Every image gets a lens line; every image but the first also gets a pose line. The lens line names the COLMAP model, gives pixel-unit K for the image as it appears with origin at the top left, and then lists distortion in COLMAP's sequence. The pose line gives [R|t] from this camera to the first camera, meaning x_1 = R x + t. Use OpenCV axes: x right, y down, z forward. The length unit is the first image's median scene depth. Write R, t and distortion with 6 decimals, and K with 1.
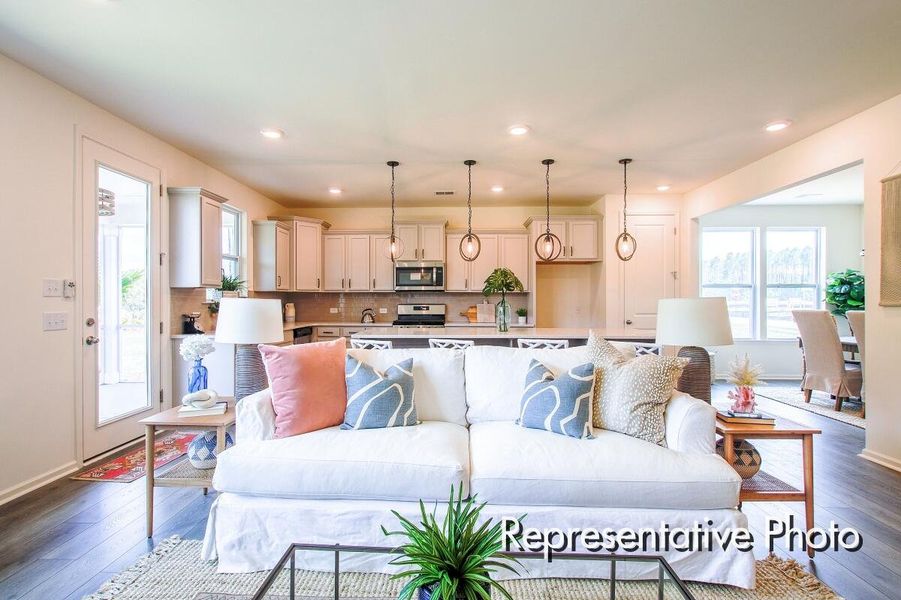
lens RADIAL K [[429.3, 0, 446.9], [0, 429.3, 297.1], [0, 0, 1]] dist [-0.005036, -0.001248]
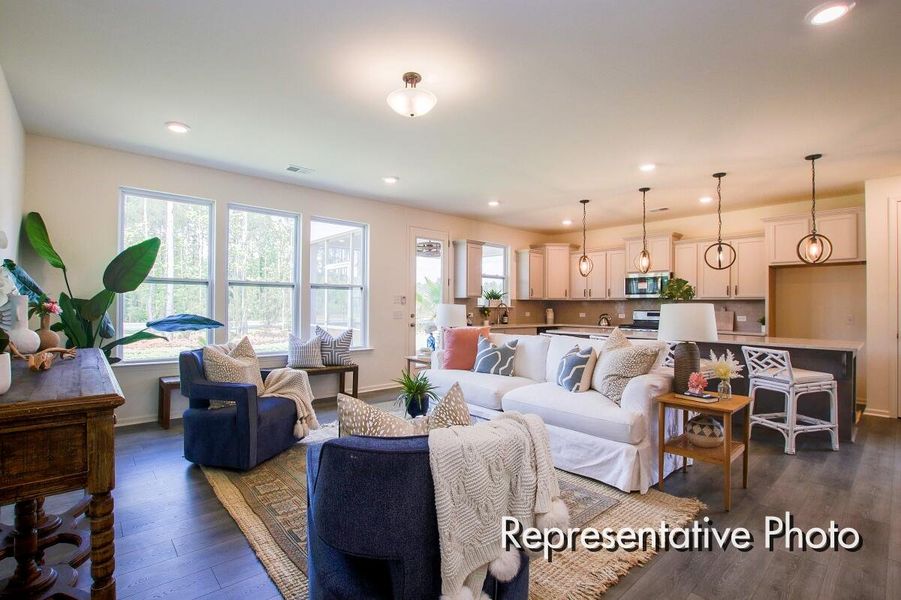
lens RADIAL K [[429.3, 0, 446.9], [0, 429.3, 305.0], [0, 0, 1]] dist [-0.005036, -0.001248]
pose [[0.688090, 0.002959, -0.725619, 0.390249], [-0.003571, 0.999993, 0.000693, 0.003155], [0.725616, 0.002114, 0.688096, -0.146194]]
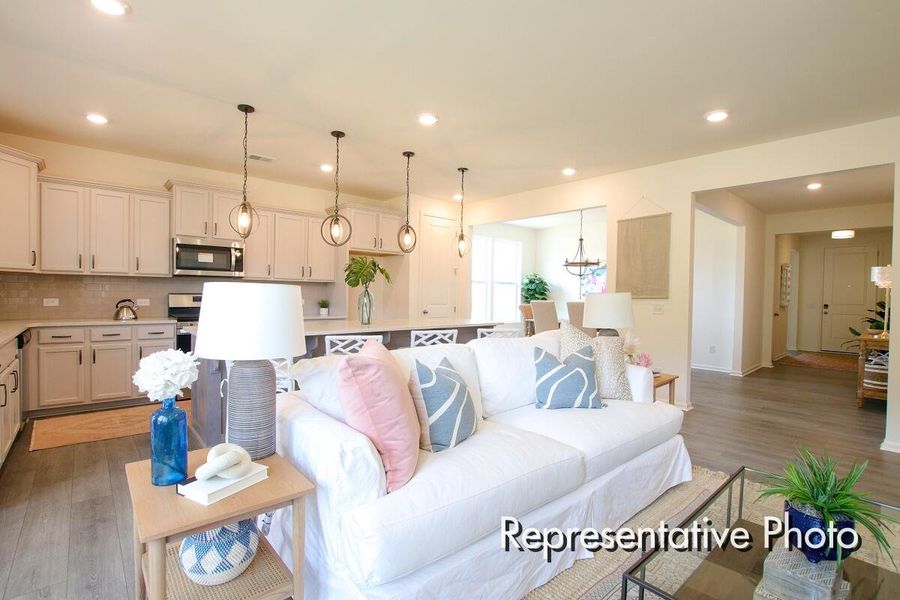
lens RADIAL K [[428.8, 0, 451.1], [0, 428.8, 304.6], [0, 0, 1]] dist [-0.005036, -0.001248]
pose [[0.725007, -0.006947, 0.688706, -0.284992], [-0.016637, 0.999481, 0.027597, 0.007517], [-0.688540, -0.031466, 0.724515, 0.133003]]
